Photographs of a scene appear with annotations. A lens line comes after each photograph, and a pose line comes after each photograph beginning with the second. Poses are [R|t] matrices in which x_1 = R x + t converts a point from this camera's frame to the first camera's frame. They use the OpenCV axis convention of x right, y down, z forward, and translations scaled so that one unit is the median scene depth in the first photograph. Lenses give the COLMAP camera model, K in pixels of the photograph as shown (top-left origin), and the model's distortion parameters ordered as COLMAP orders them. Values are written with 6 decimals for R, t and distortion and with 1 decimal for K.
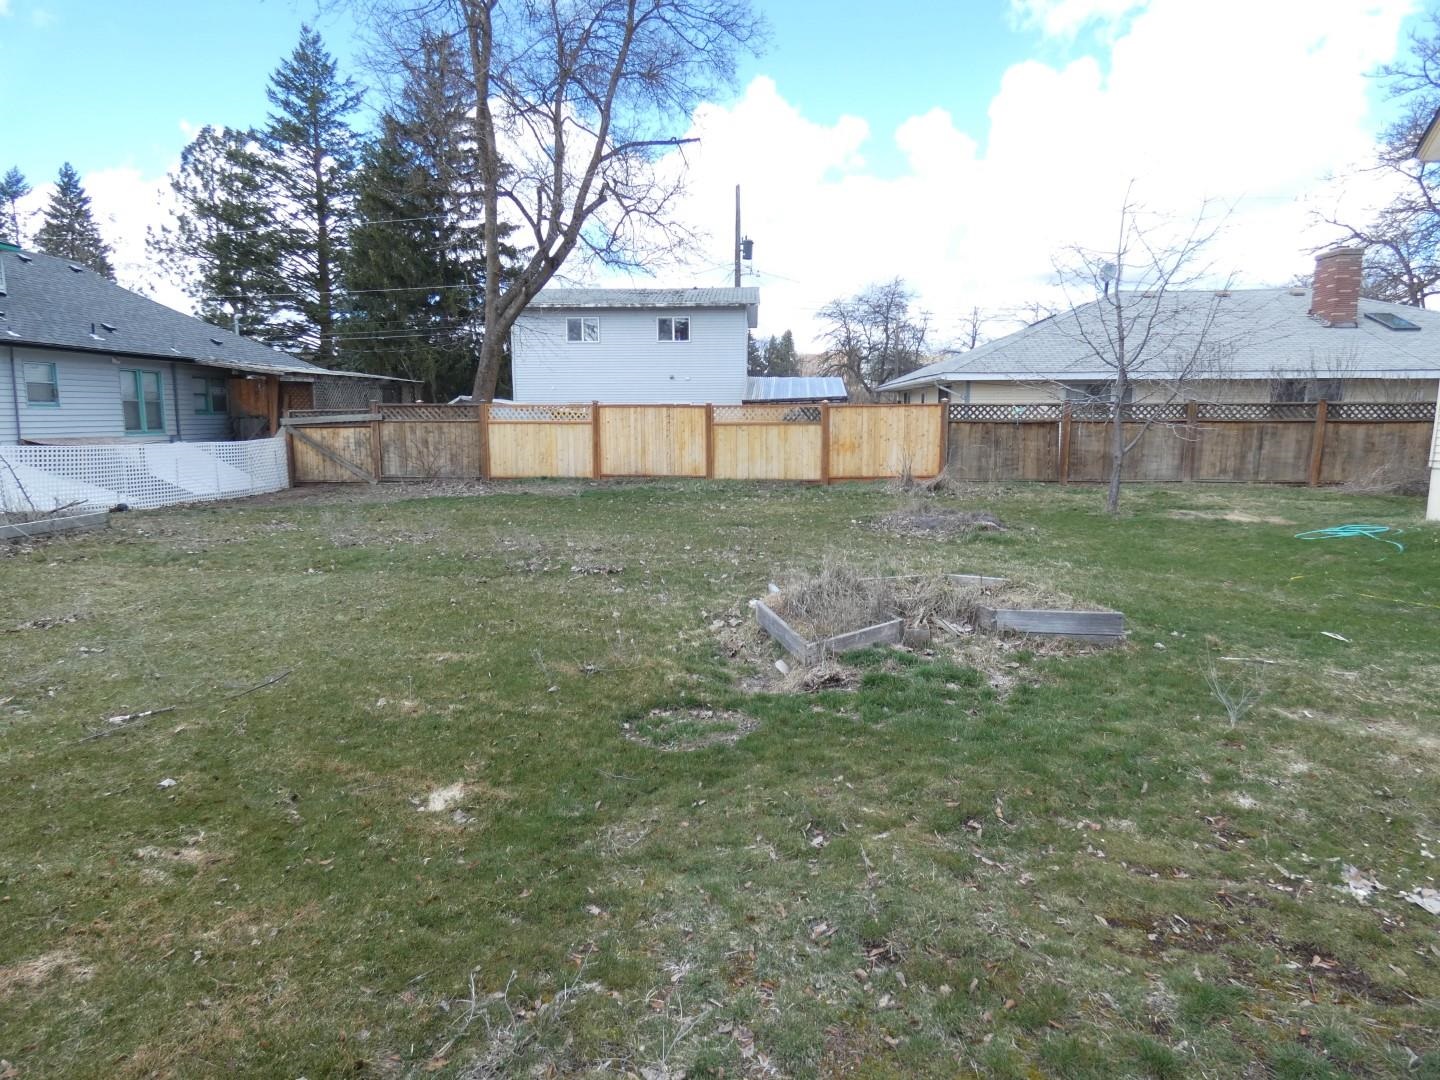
lens RADIAL K [[861.7, 0, 720.0], [0, 861.7, 540.0], [0, 0, 1]] dist [-0.000337, -0.000650]
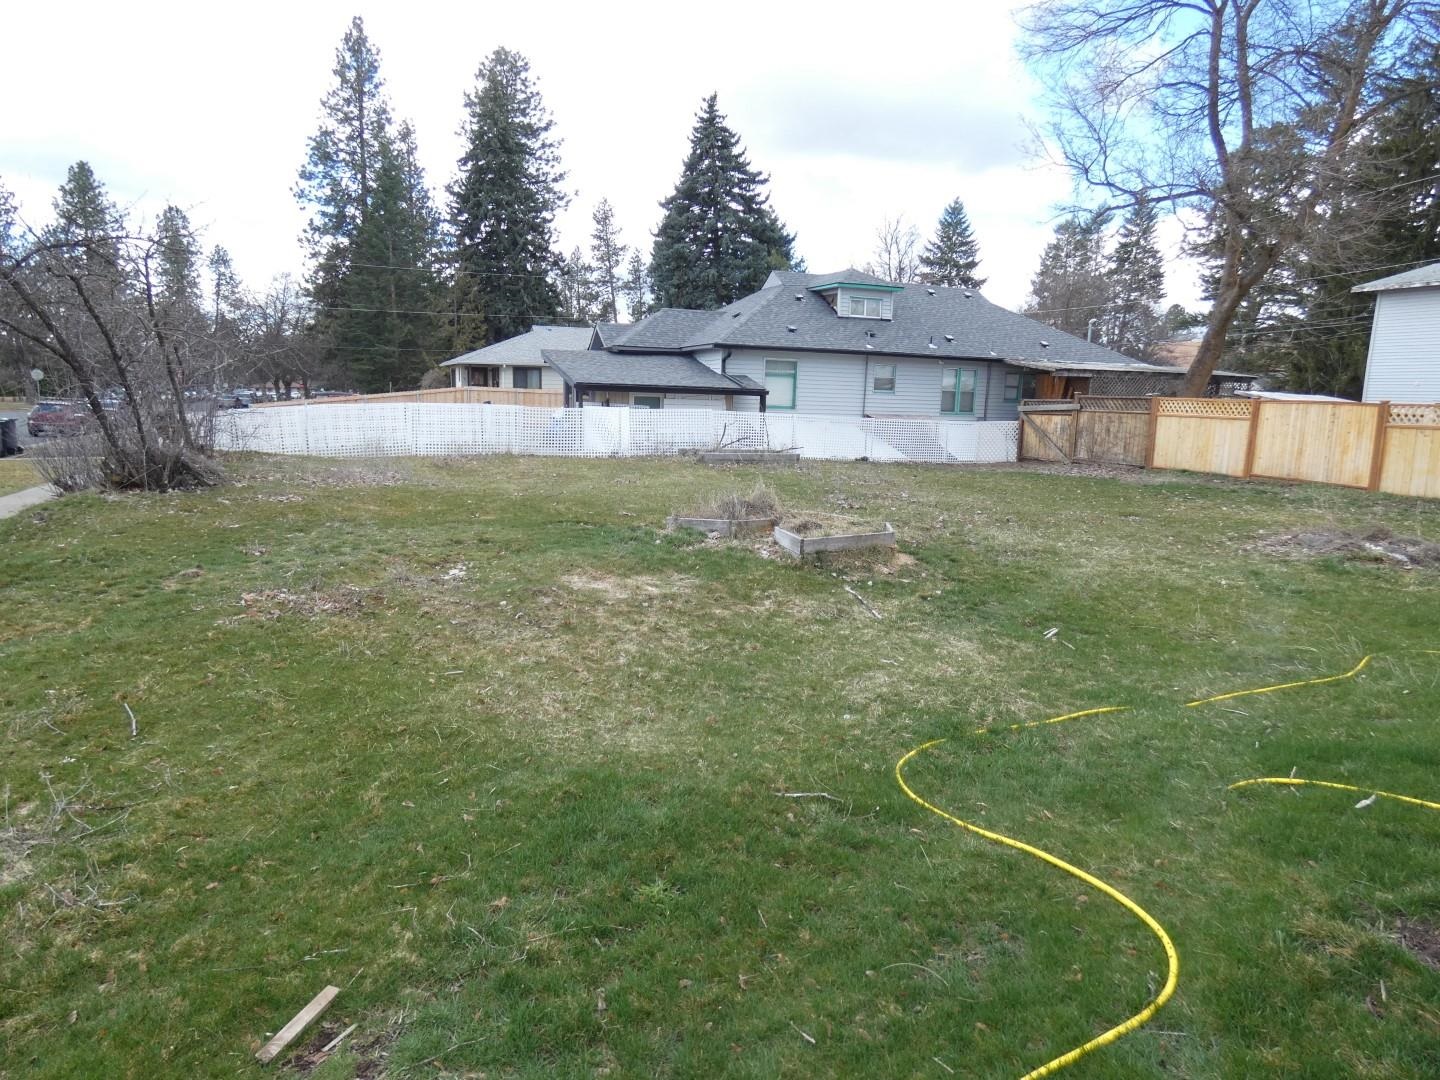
lens RADIAL K [[861.7, 0, 720.0], [0, 861.7, 540.0], [0, 0, 1]] dist [-0.000337, -0.000650]
pose [[0.438568, 0.163873, -0.883631, 0.429744], [-0.159106, 0.981861, 0.103122, -0.010139], [0.884502, 0.095365, 0.456686, 0.065131]]
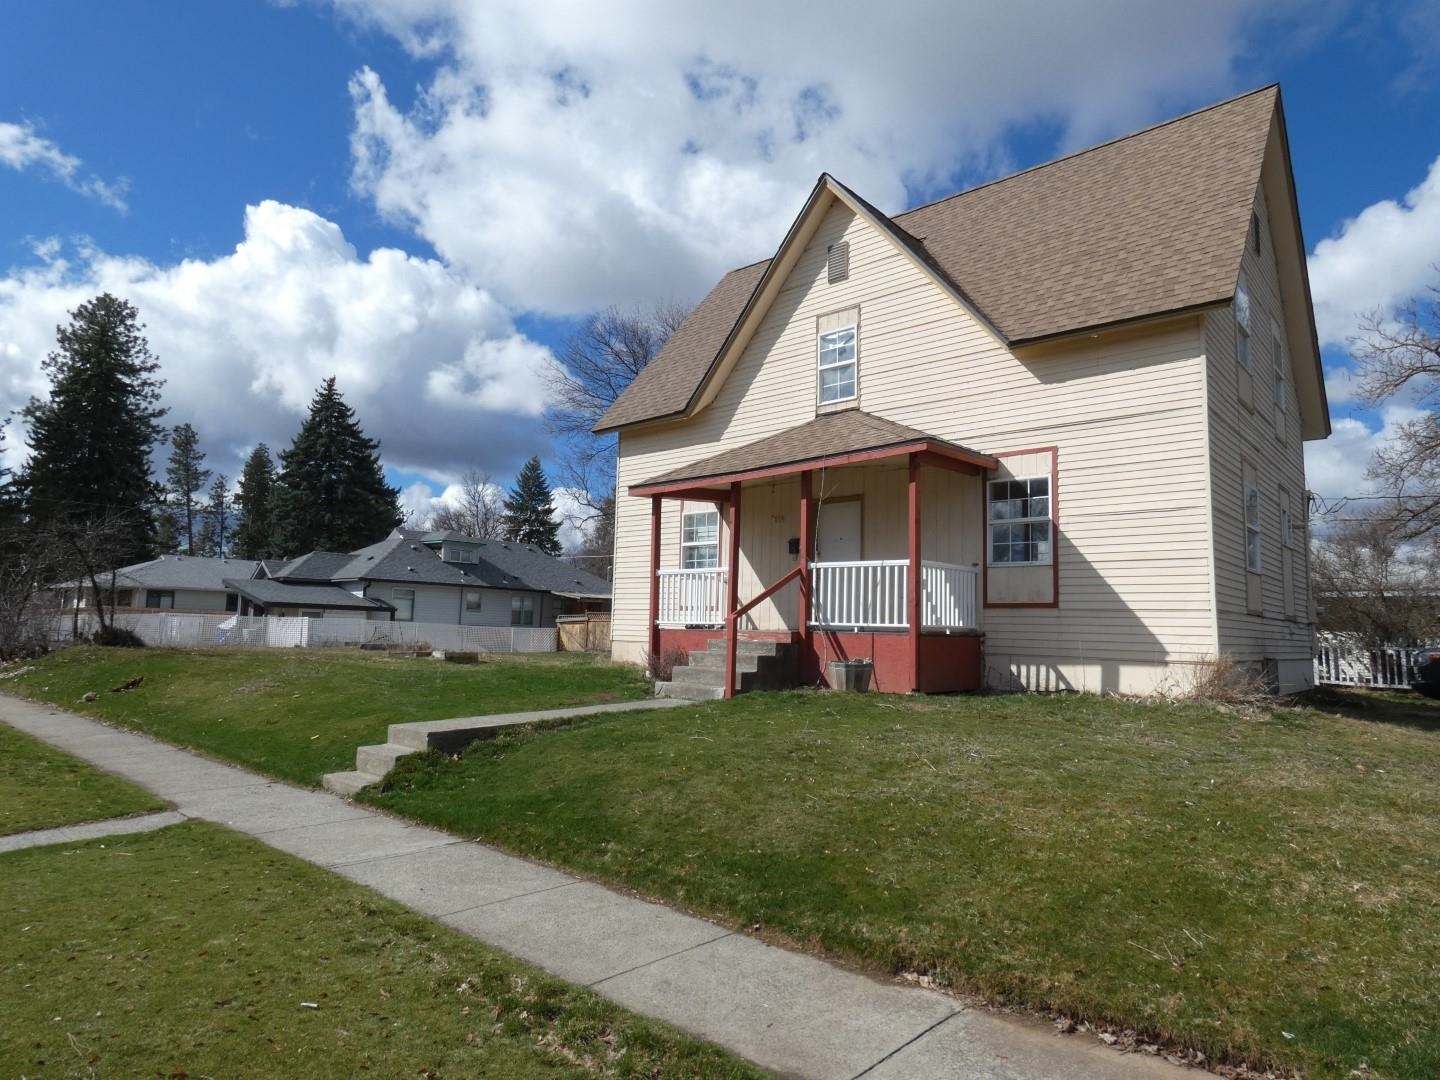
lens RADIAL K [[861.7, 0, 720.0], [0, 861.7, 540.0], [0, 0, 1]] dist [-0.000337, -0.000650]
pose [[0.793712, -0.042548, -0.606804, 1.049032], [-0.115916, 0.968692, -0.219543, 0.082372], [0.597148, 0.244592, 0.763930, -0.385746]]
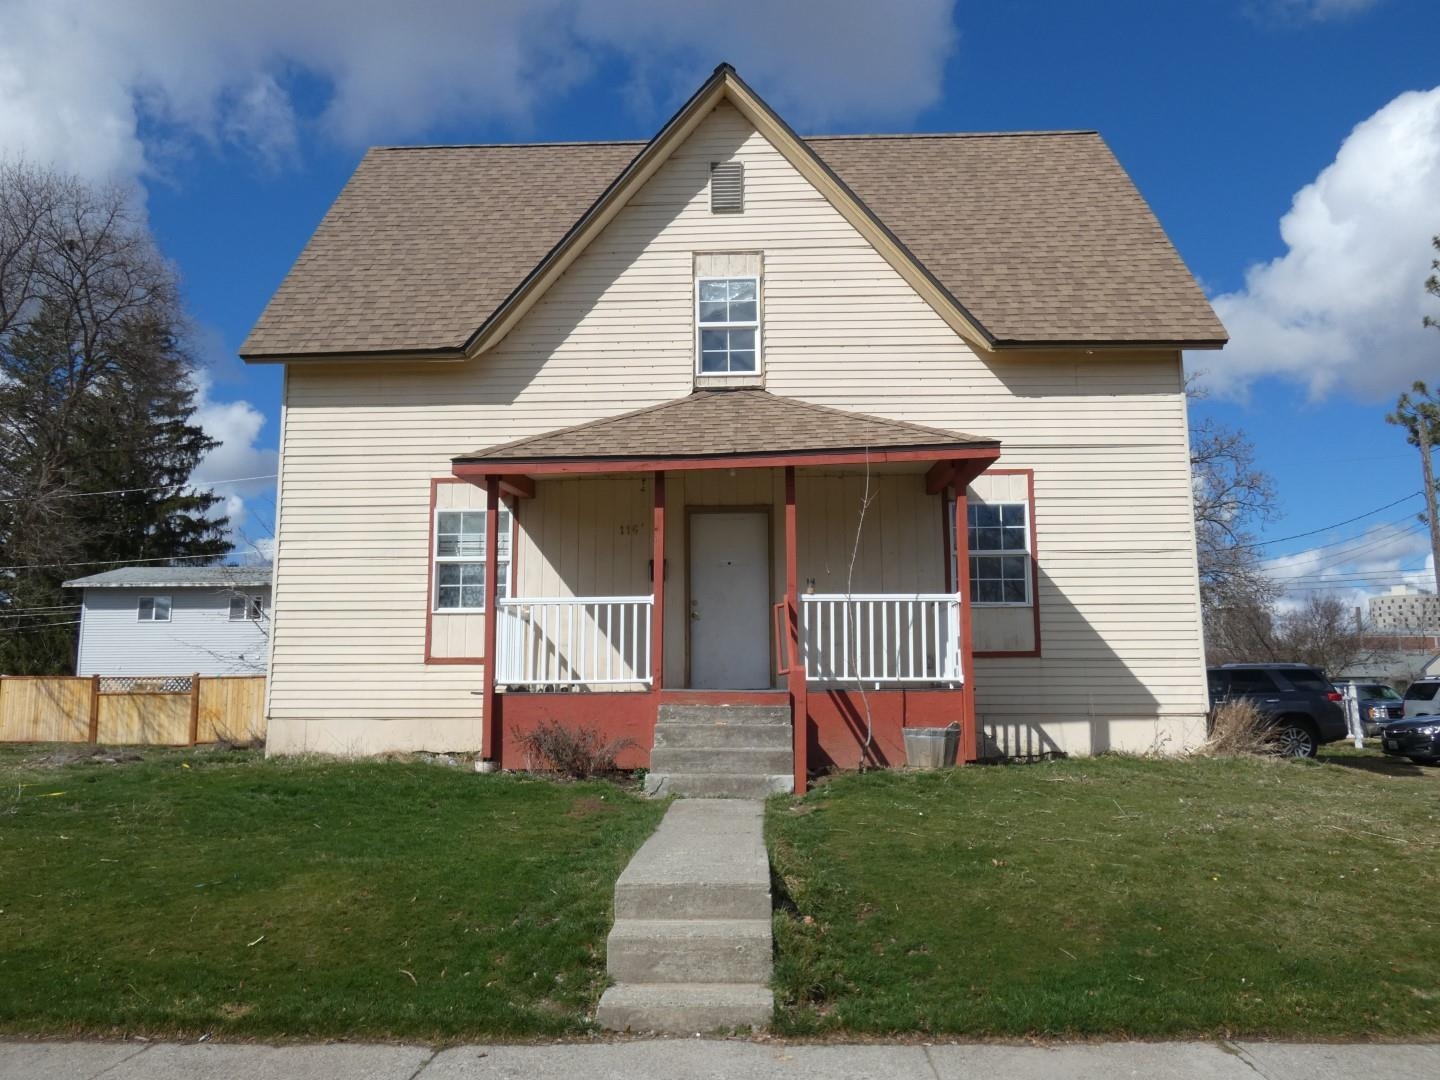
lens RADIAL K [[1148.8, 0, 720.0], [0, 1148.8, 540.0], [0, 0, 1]] dist [-0.021895, -0.001020]
pose [[0.999449, 0.004121, 0.032939, 0.687841], [0.005688, 0.956327, -0.292242, 0.100035], [-0.032705, 0.292268, 0.955777, -0.440291]]
